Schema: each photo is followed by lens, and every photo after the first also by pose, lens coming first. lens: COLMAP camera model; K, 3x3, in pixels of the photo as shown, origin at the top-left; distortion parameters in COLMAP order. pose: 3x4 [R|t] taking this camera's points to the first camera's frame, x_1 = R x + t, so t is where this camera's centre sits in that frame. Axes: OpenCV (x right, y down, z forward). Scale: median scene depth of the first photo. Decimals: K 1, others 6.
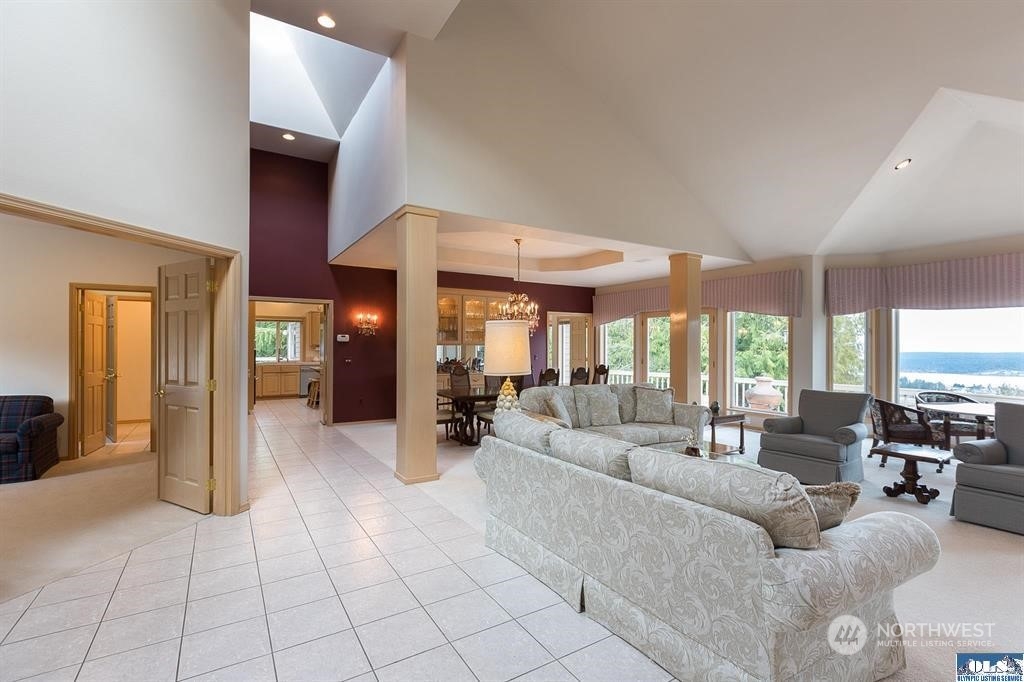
lens RADIAL K [[460.1, 0, 514.8], [0, 460.1, 343.4], [0, 0, 1]] dist [-0.002122, -0.005185]
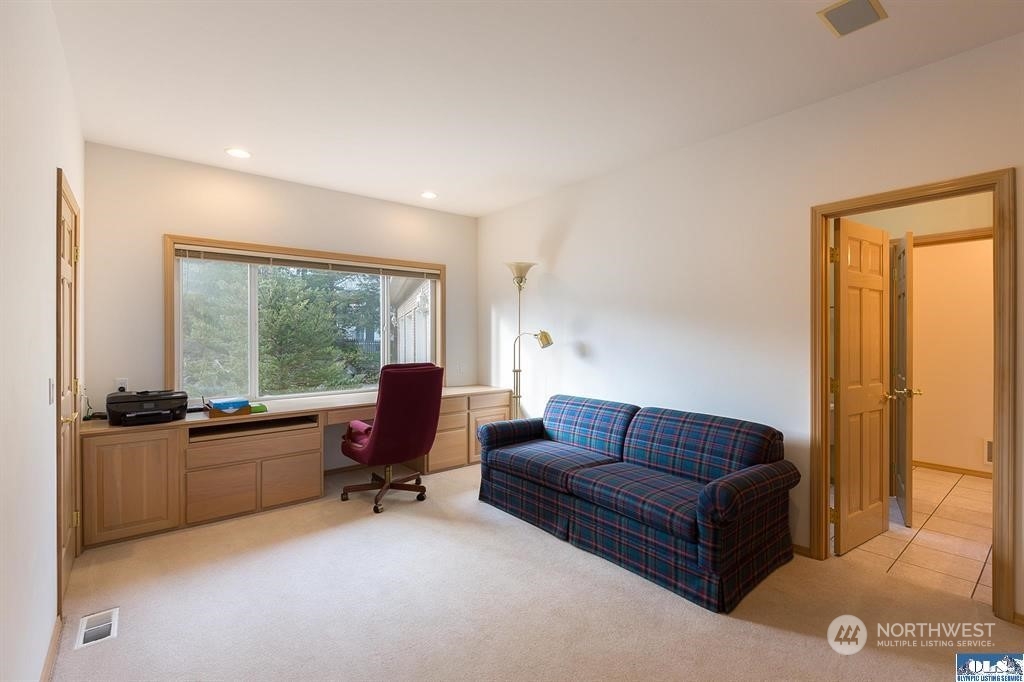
lens RADIAL K [[460.1, 0, 504.1], [0, 460.1, 337.7], [0, 0, 1]] dist [-0.002122, -0.005185]
pose [[0.107415, 0.000272, -0.994214, -0.467038], [0.006825, 0.999976, 0.001011, 0.008476], [0.994191, -0.006894, 0.107410, 0.560590]]
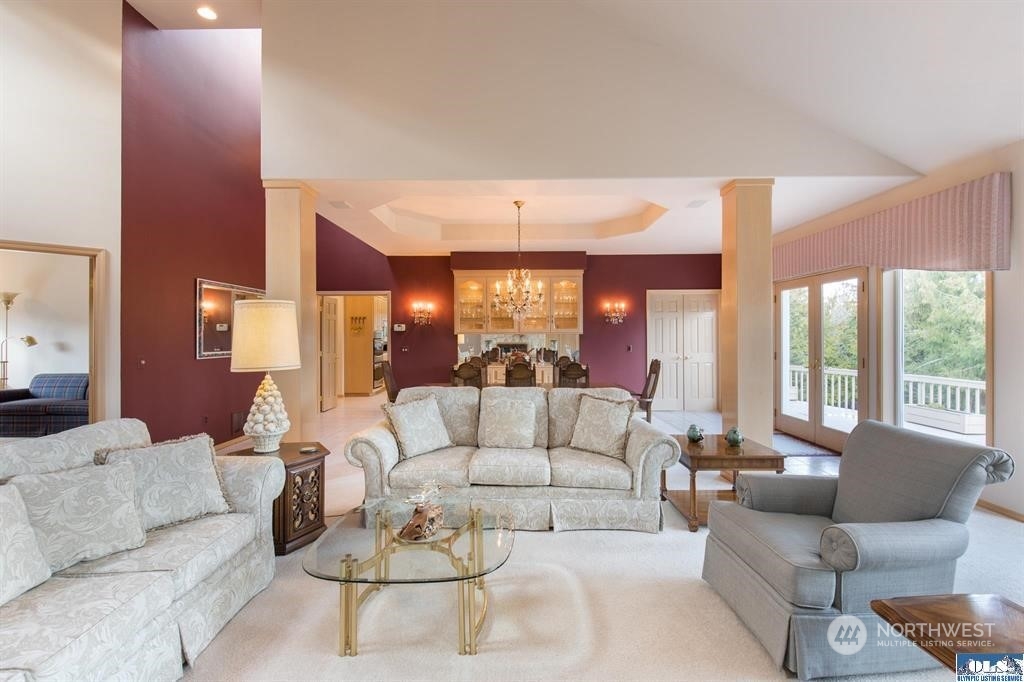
lens RADIAL K [[460.1, 0, 518.4], [0, 460.1, 335.8], [0, 0, 1]] dist [-0.002122, -0.005185]
pose [[0.849075, -0.006273, -0.528235, 0.508919], [0.009469, 0.999950, 0.003346, 0.007044], [0.528188, -0.007843, 0.849091, 0.369396]]
